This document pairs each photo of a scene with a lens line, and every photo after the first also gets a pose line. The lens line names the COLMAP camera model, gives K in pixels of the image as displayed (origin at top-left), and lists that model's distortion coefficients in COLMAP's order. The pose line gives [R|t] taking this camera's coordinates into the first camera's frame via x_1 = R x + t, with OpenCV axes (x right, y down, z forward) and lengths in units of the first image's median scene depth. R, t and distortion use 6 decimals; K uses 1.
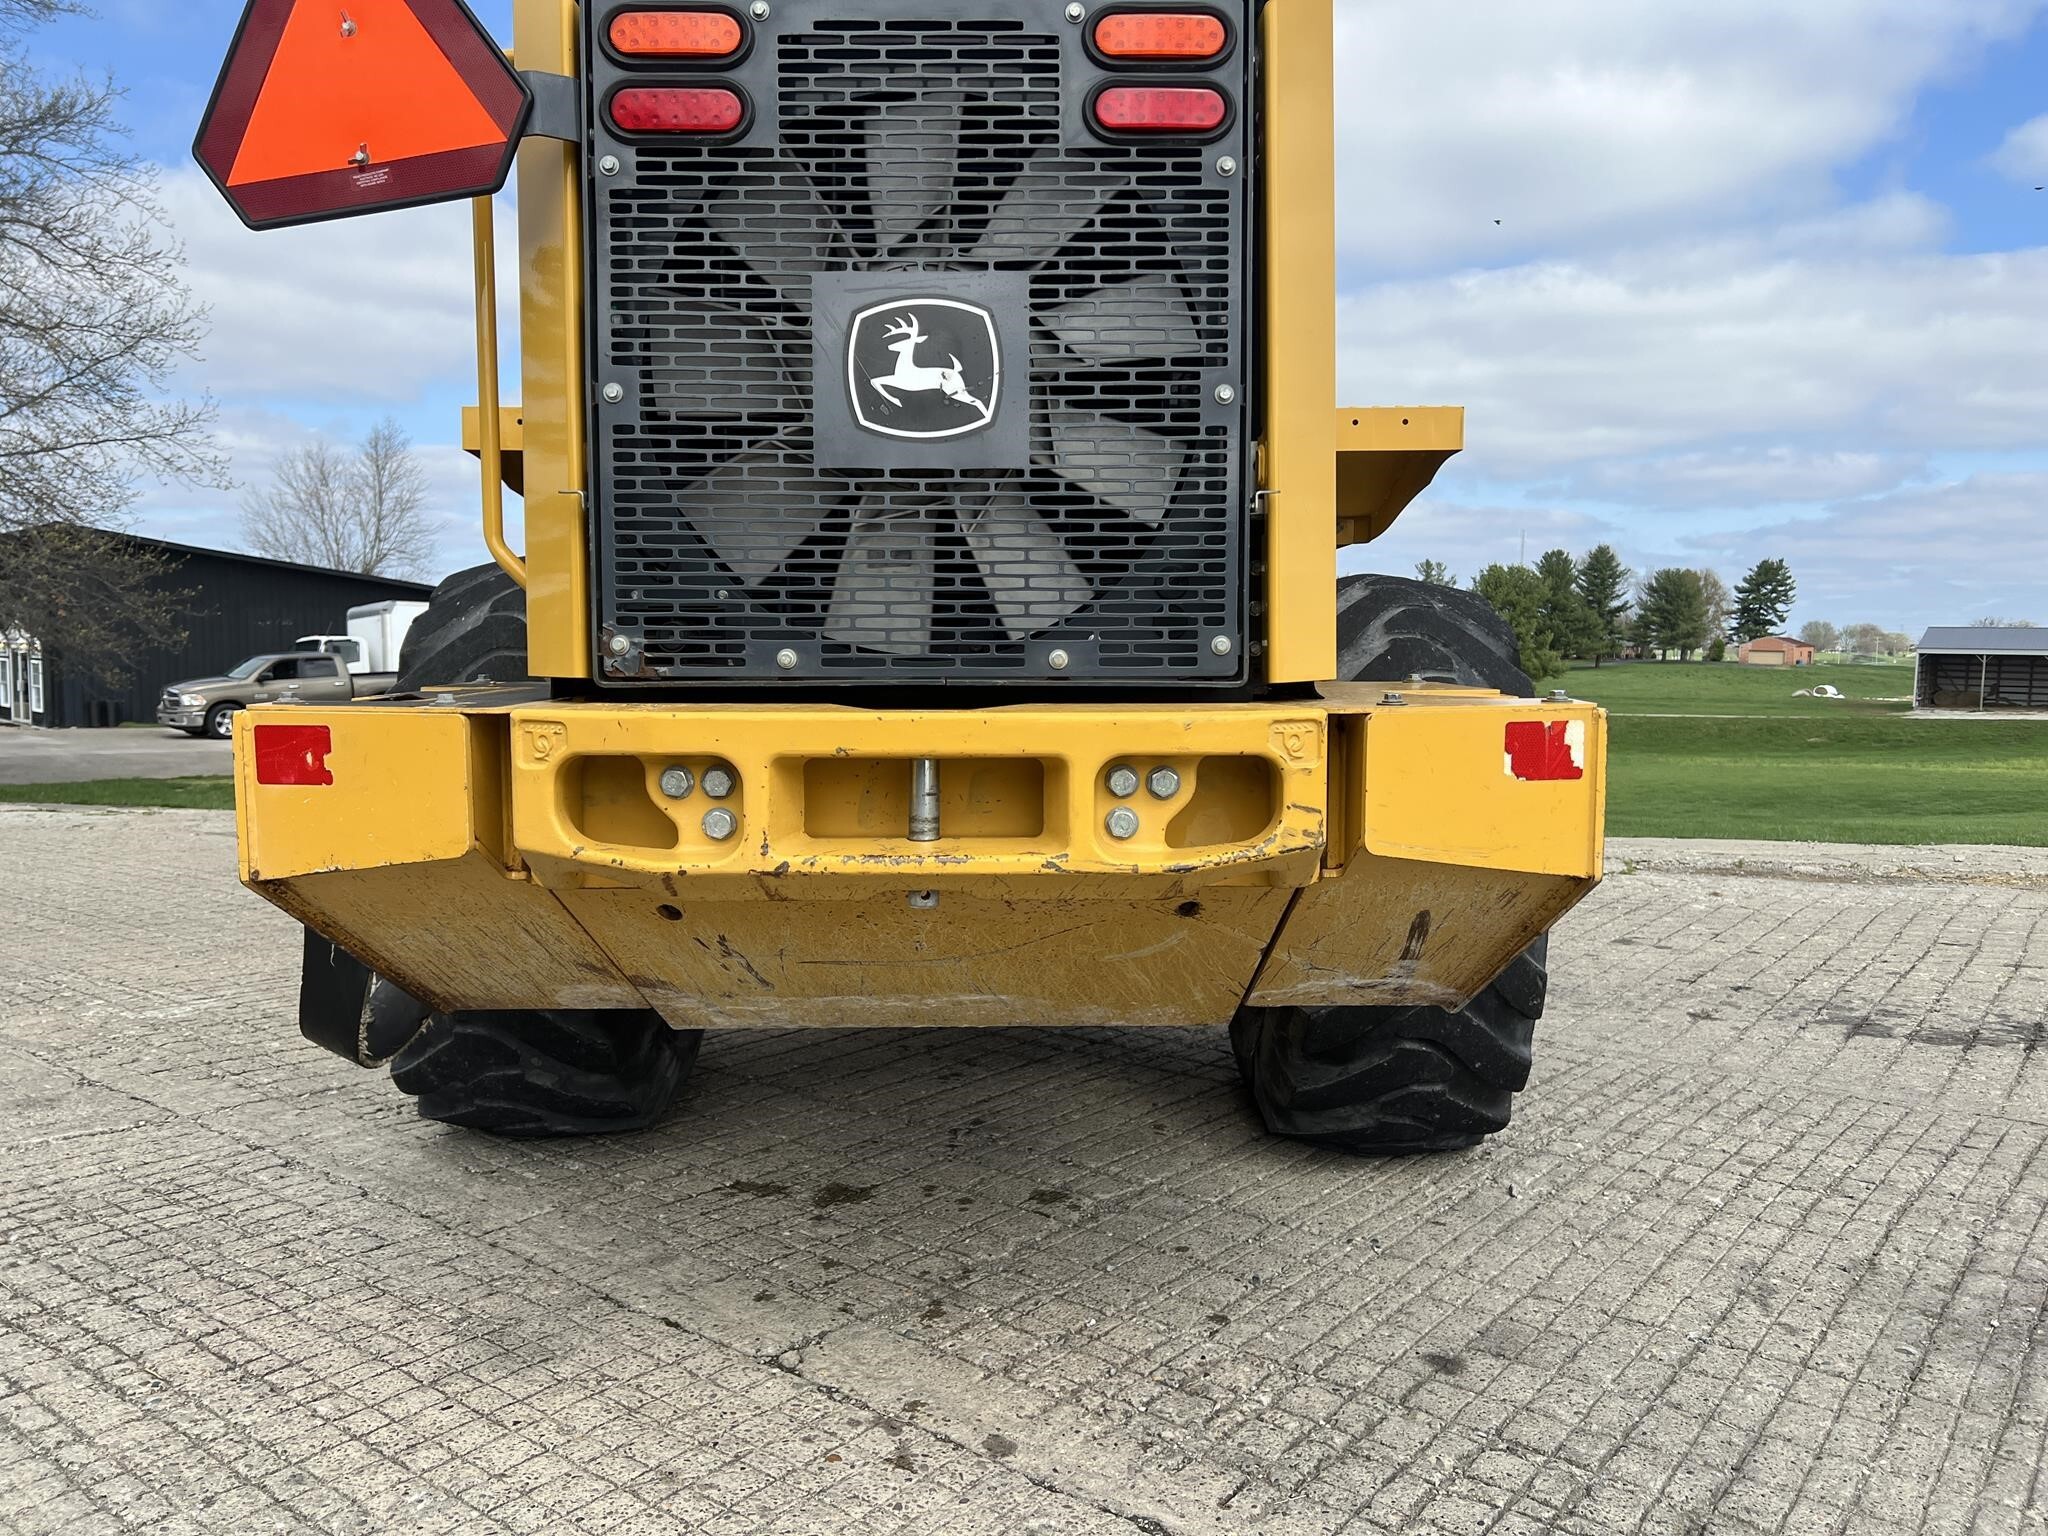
lens RADIAL K [[1535.3, 0, 1025.4], [0, 1535.3, 784.5], [0, 0, 1]] dist [0.037058, -0.035780]
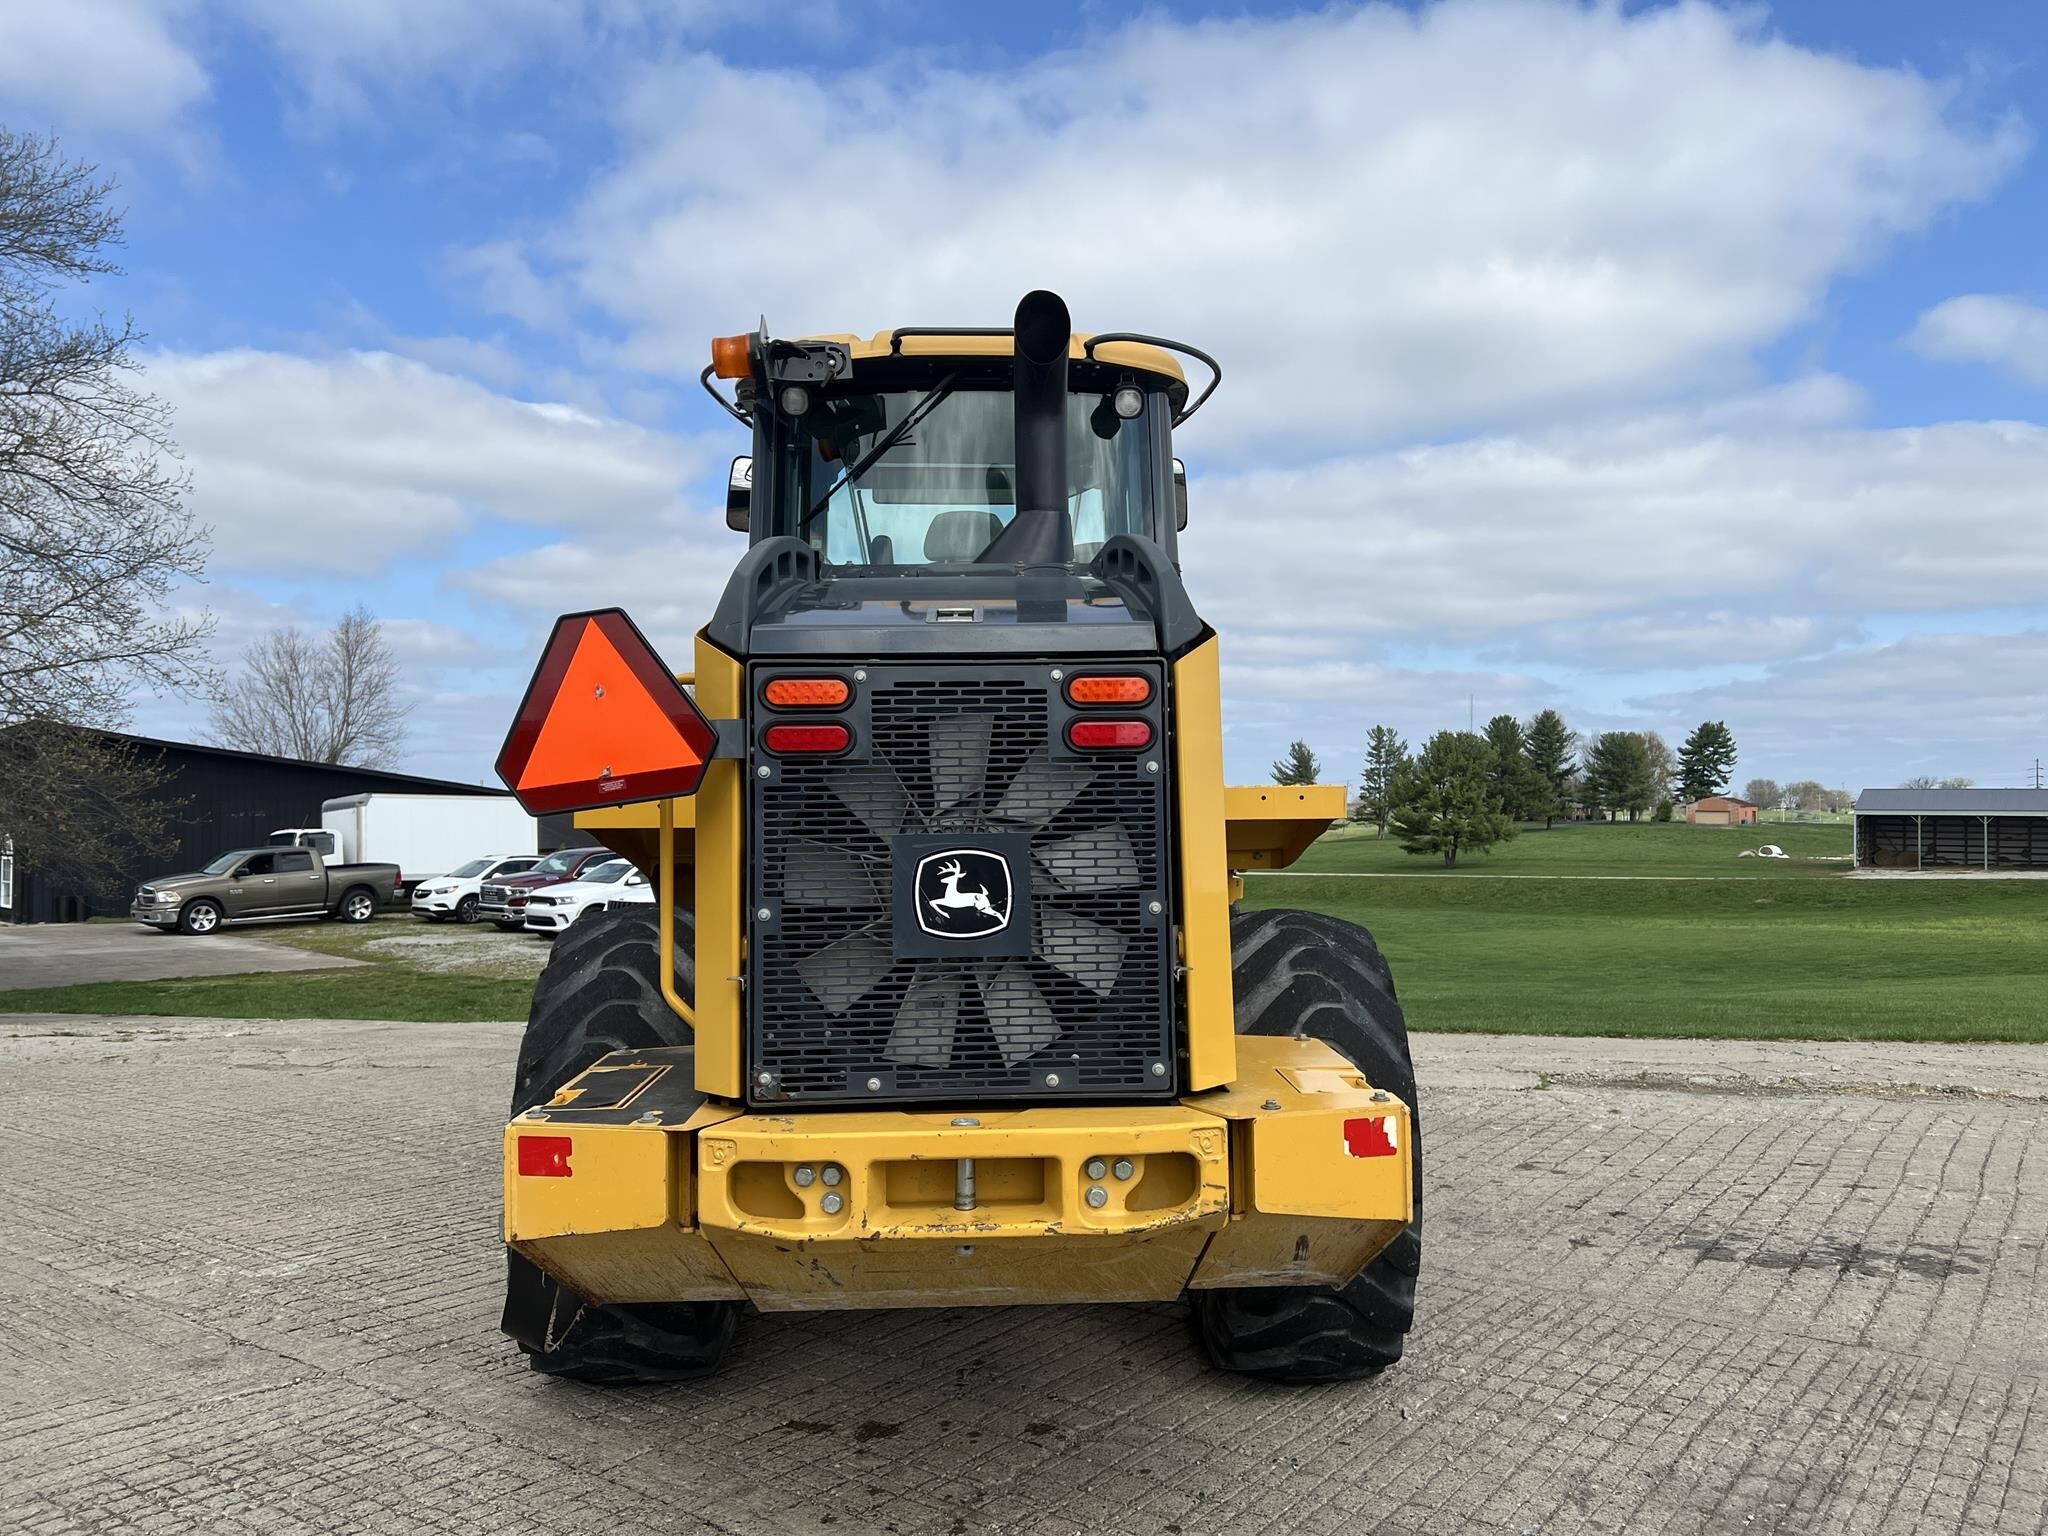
lens RADIAL K [[1533.2, 0, 1034.0], [0, 1533.2, 787.7], [0, 0, 1]] dist [0.039385, -0.037040]
pose [[0.999471, -0.010854, 0.030663, -0.020121], [0.014010, 0.994408, -0.104675, -0.107316], [-0.029356, 0.105049, 0.994034, -0.274980]]
